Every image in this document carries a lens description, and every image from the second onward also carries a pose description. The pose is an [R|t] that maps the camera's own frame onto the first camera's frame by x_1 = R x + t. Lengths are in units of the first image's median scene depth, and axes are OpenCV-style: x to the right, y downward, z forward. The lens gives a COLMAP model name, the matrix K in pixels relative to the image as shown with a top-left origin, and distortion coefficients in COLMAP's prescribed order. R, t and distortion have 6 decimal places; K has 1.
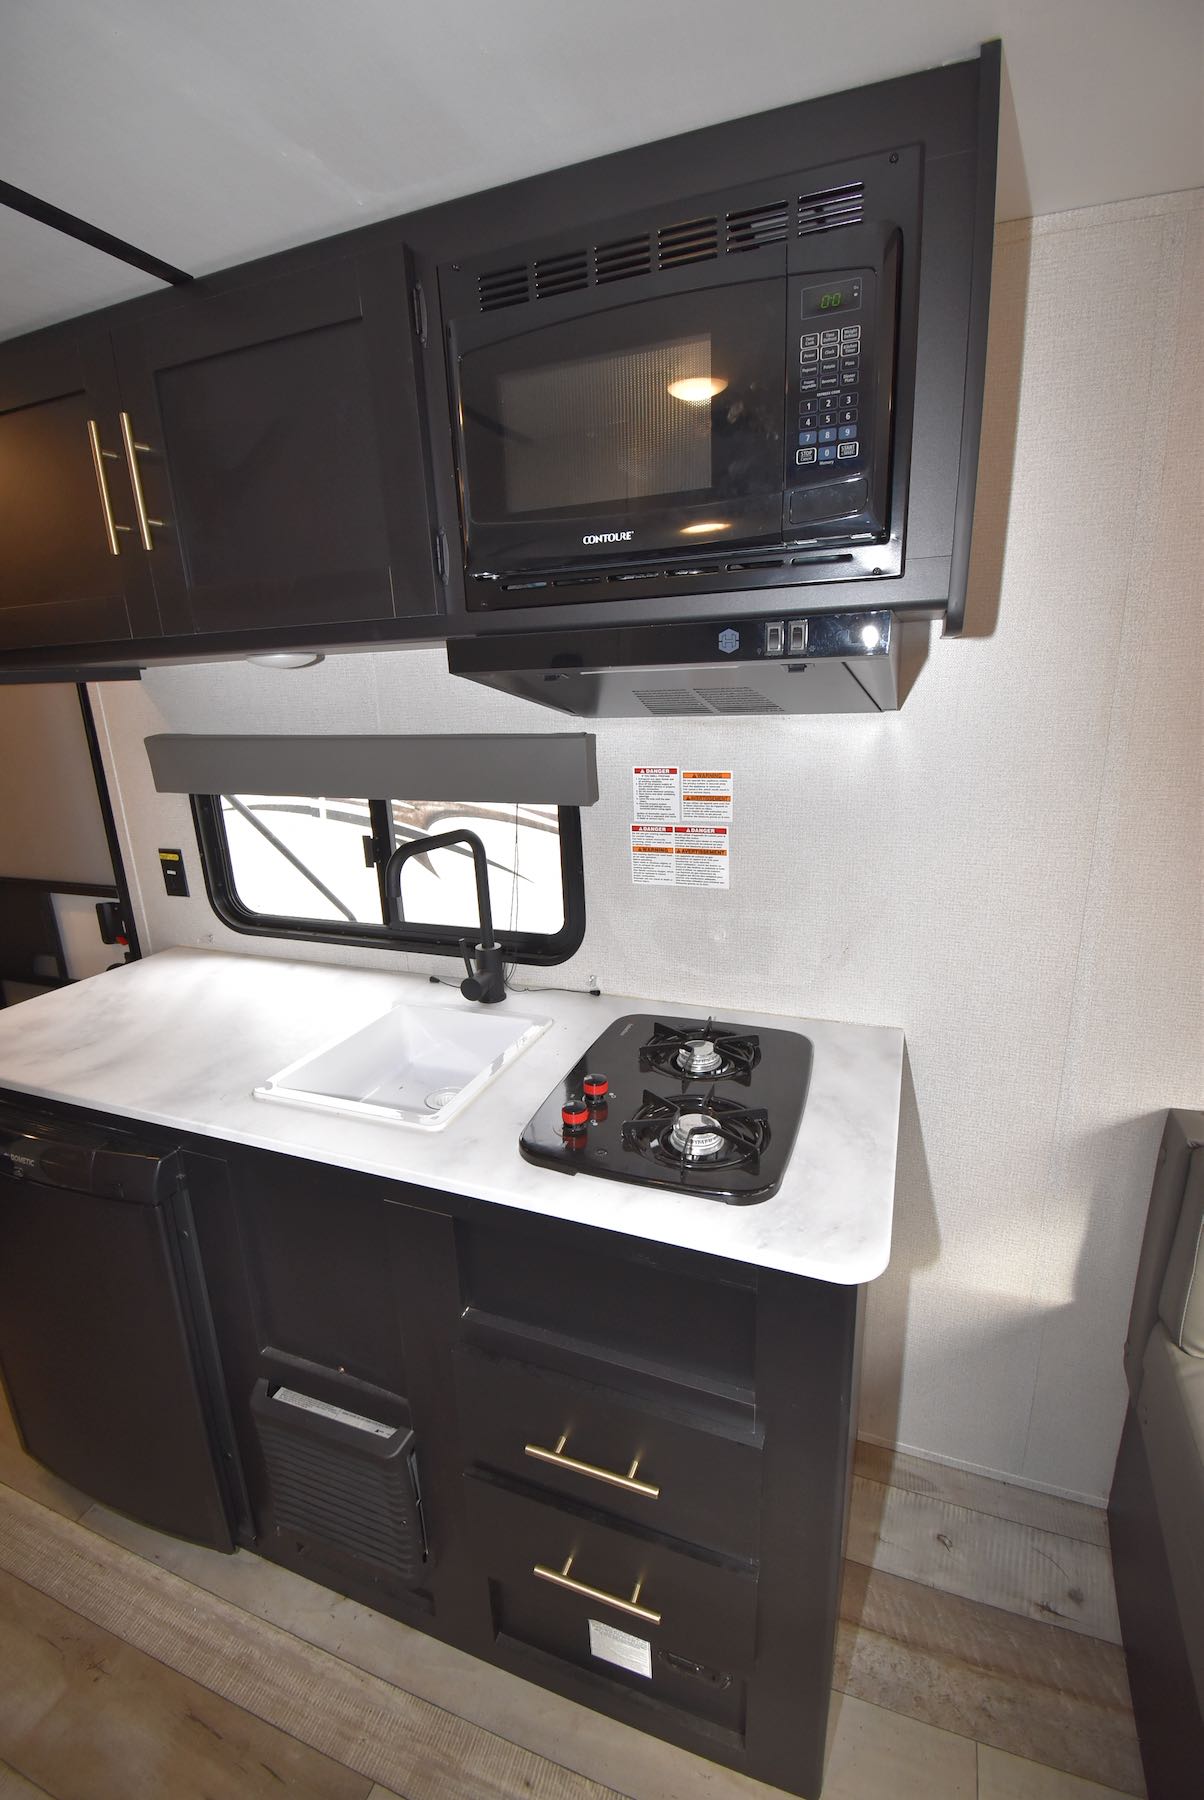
lens RADIAL K [[794.7, 0, 599.0], [0, 794.7, 899.4], [0, 0, 1]] dist [0.006683, -0.018122]
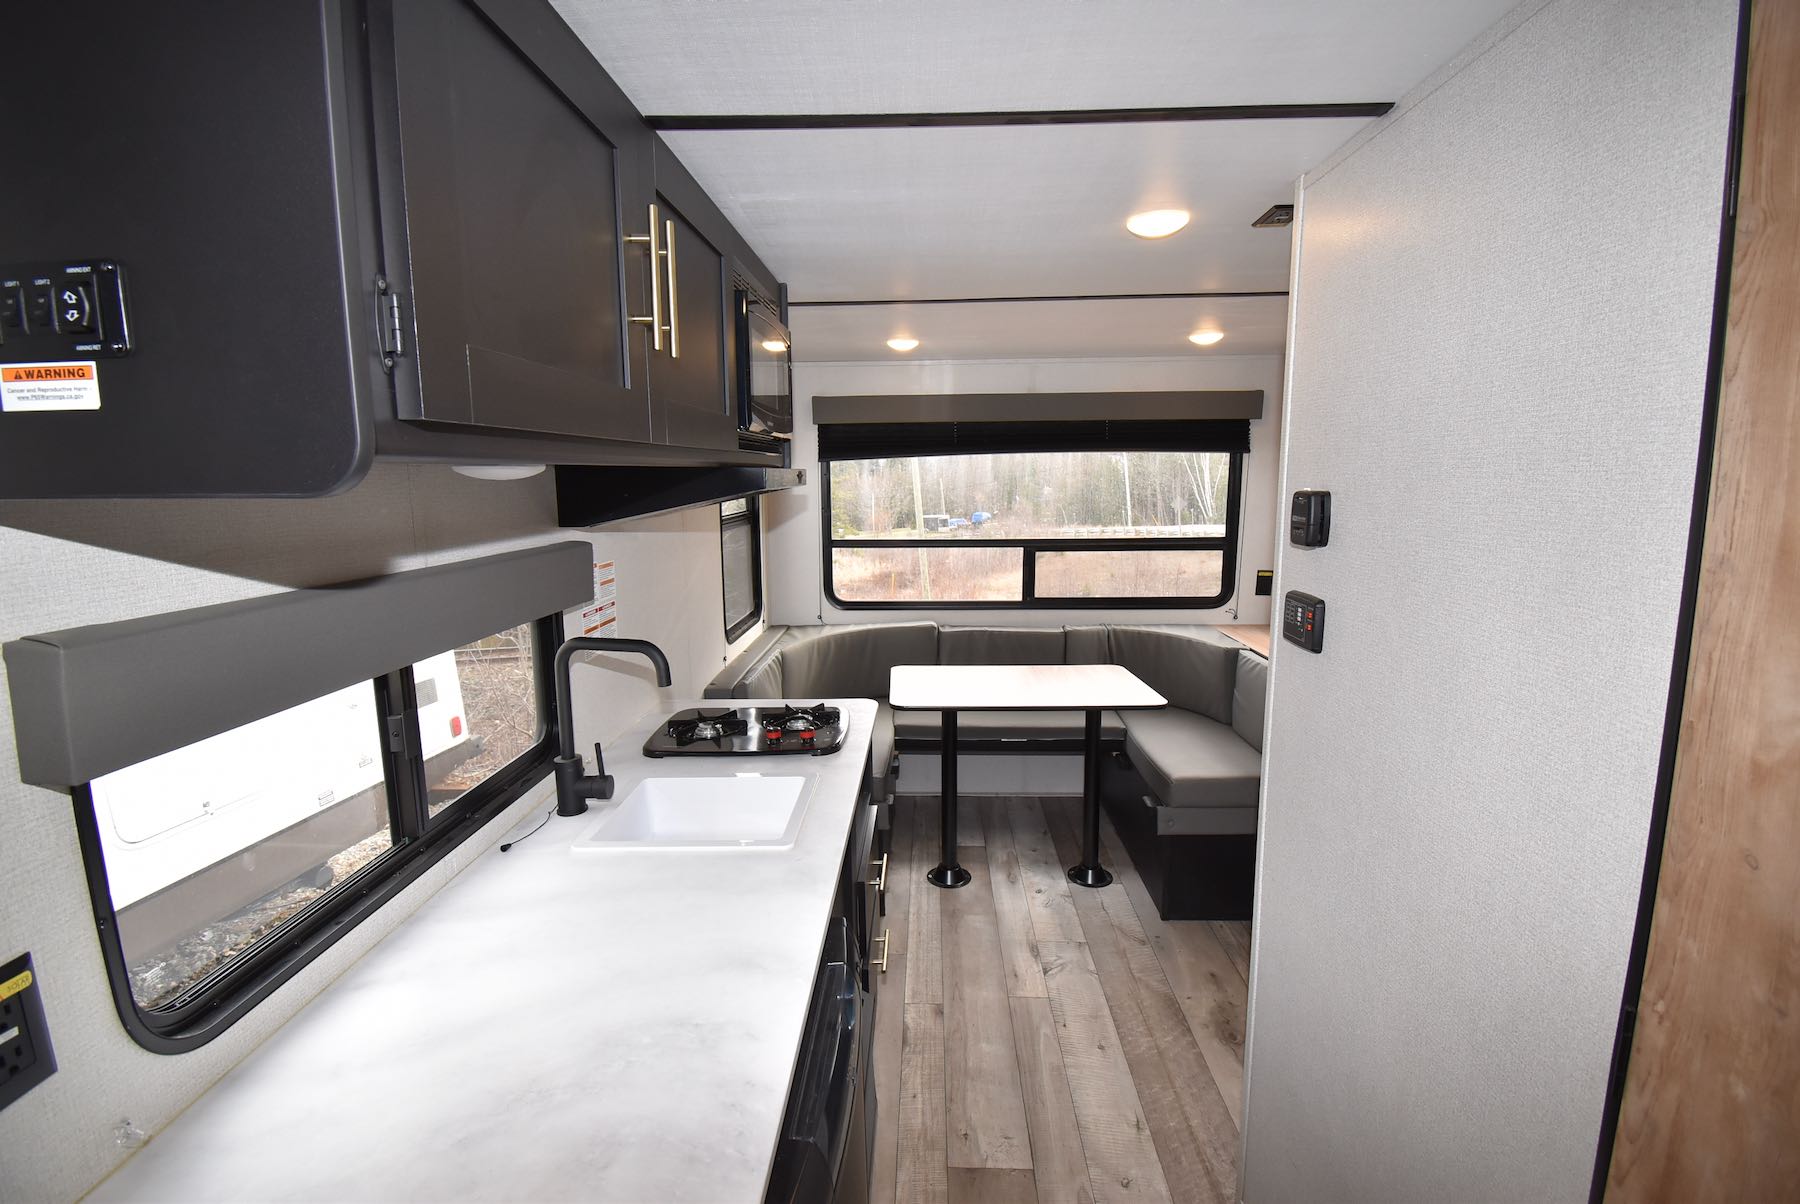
lens RADIAL K [[794.7, 0, 904.5], [0, 794.7, 594.9], [0, 0, 1]] dist [0.006683, -0.018122]
pose [[-0.334052, -0.100935, 0.937134, -1.382926], [0.278939, 0.939127, 0.200581, -0.246768], [-0.900334, 0.328408, -0.285563, 0.971022]]
